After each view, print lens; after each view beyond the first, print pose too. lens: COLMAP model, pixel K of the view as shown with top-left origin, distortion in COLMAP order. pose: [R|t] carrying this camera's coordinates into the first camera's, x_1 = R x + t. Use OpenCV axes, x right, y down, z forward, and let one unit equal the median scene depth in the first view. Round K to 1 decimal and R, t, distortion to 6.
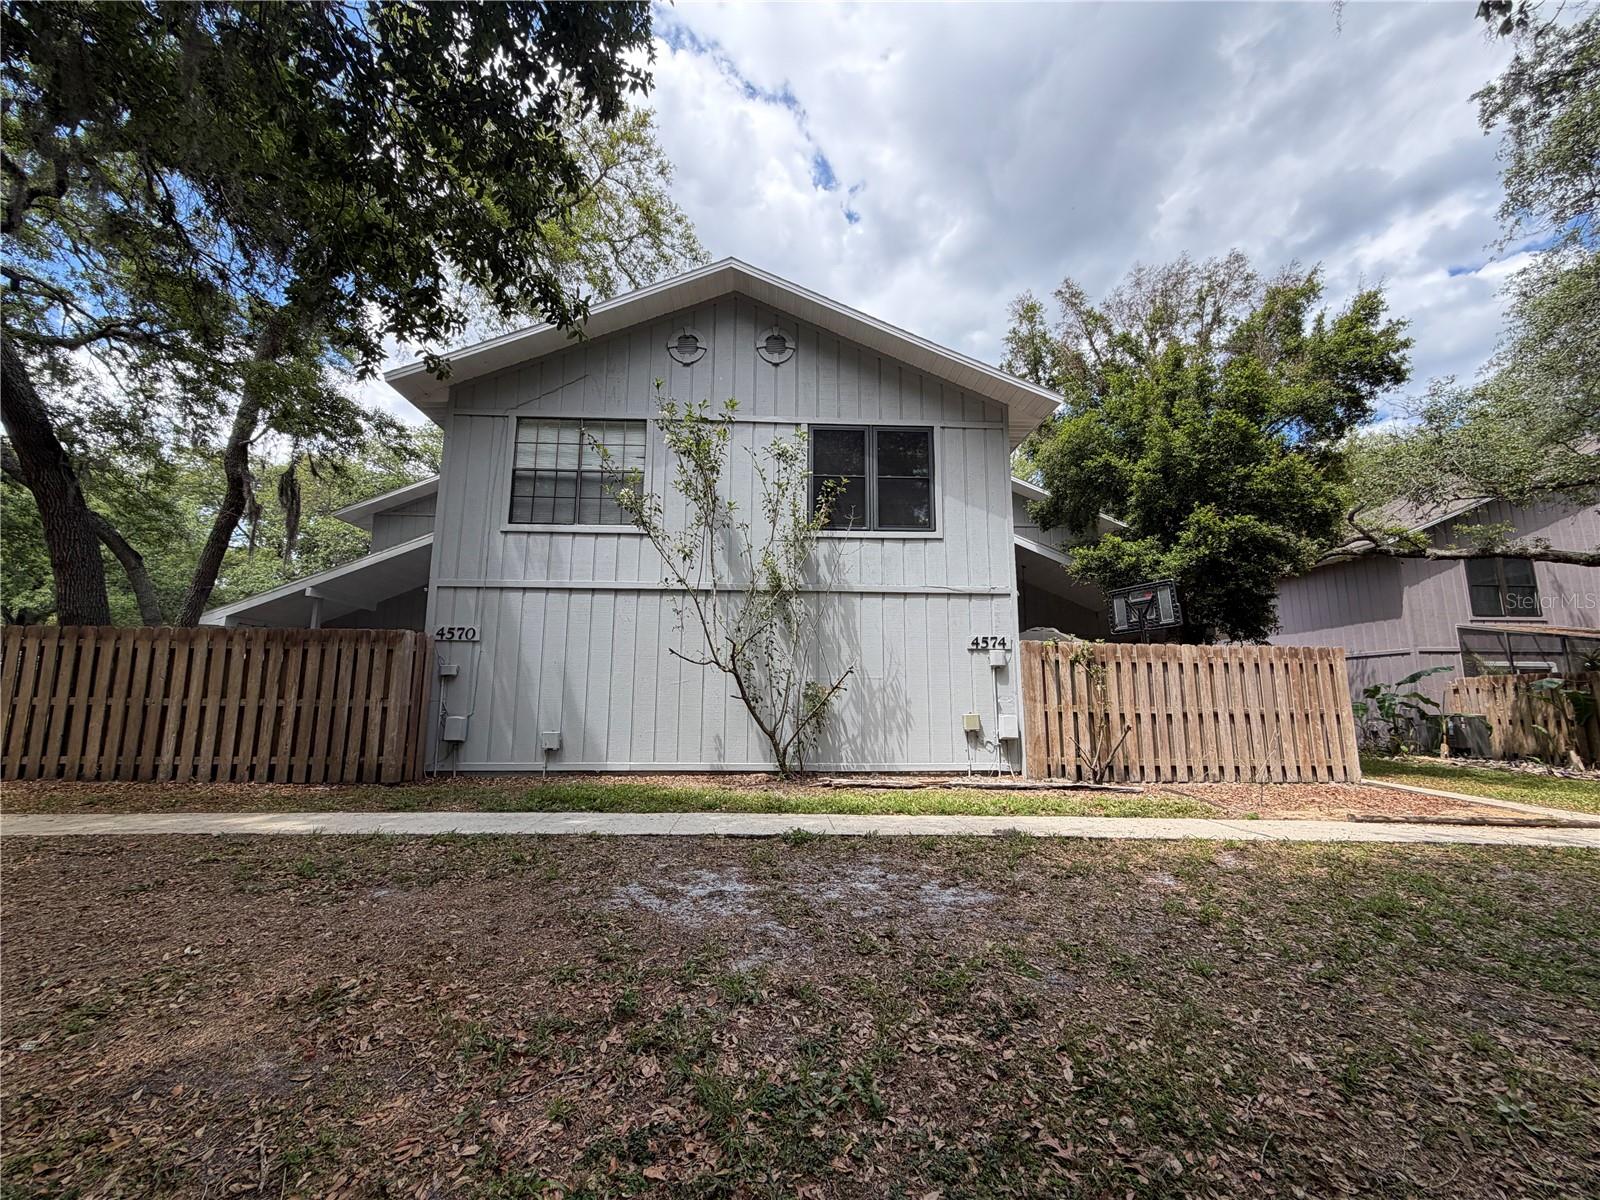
lens RADIAL K [[635.5, 0, 797.8], [0, 635.5, 600.2], [0, 0, 1]] dist [-0.000105, 0.000105]
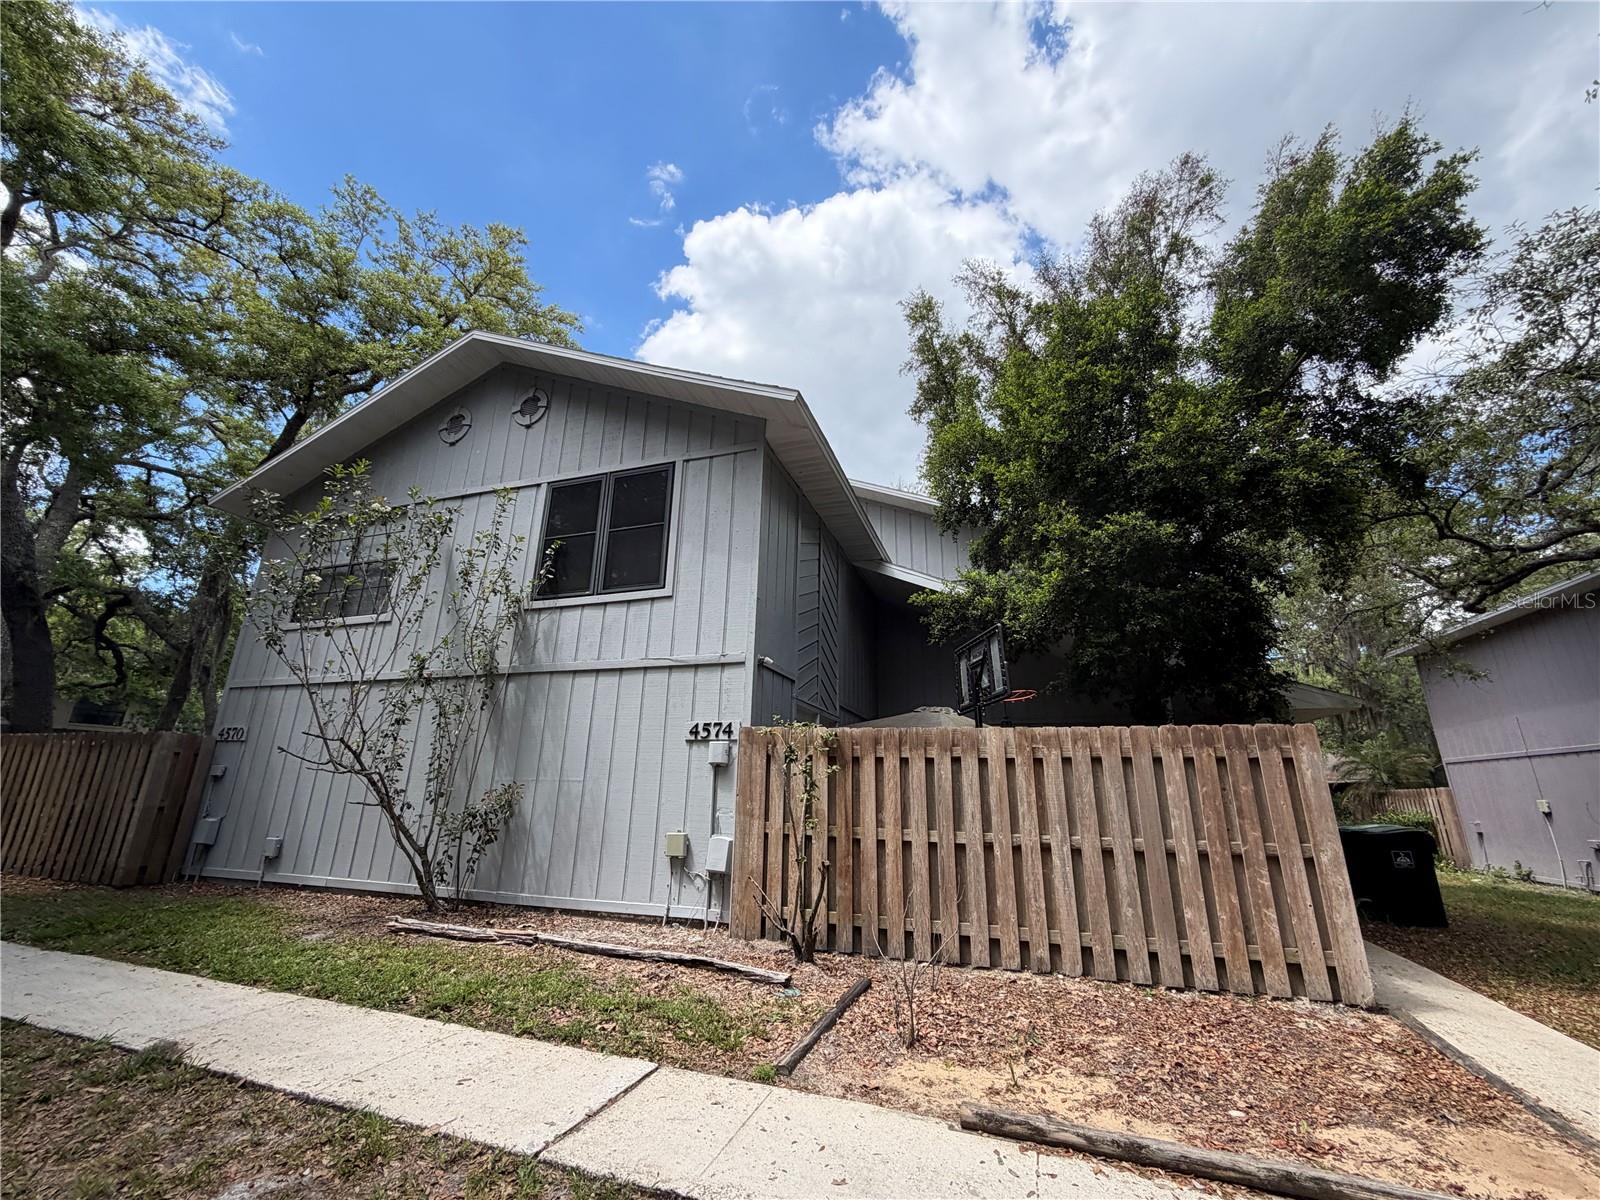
lens RADIAL K [[636.1, 0, 799.1], [0, 636.1, 600.6], [0, 0, 1]] dist [0.000508, -0.000172]
pose [[0.931156, -0.094788, -0.352084, 0.668730], [0.042743, 0.987337, -0.152770, 0.035633], [0.362107, 0.127203, 0.923417, 0.348835]]
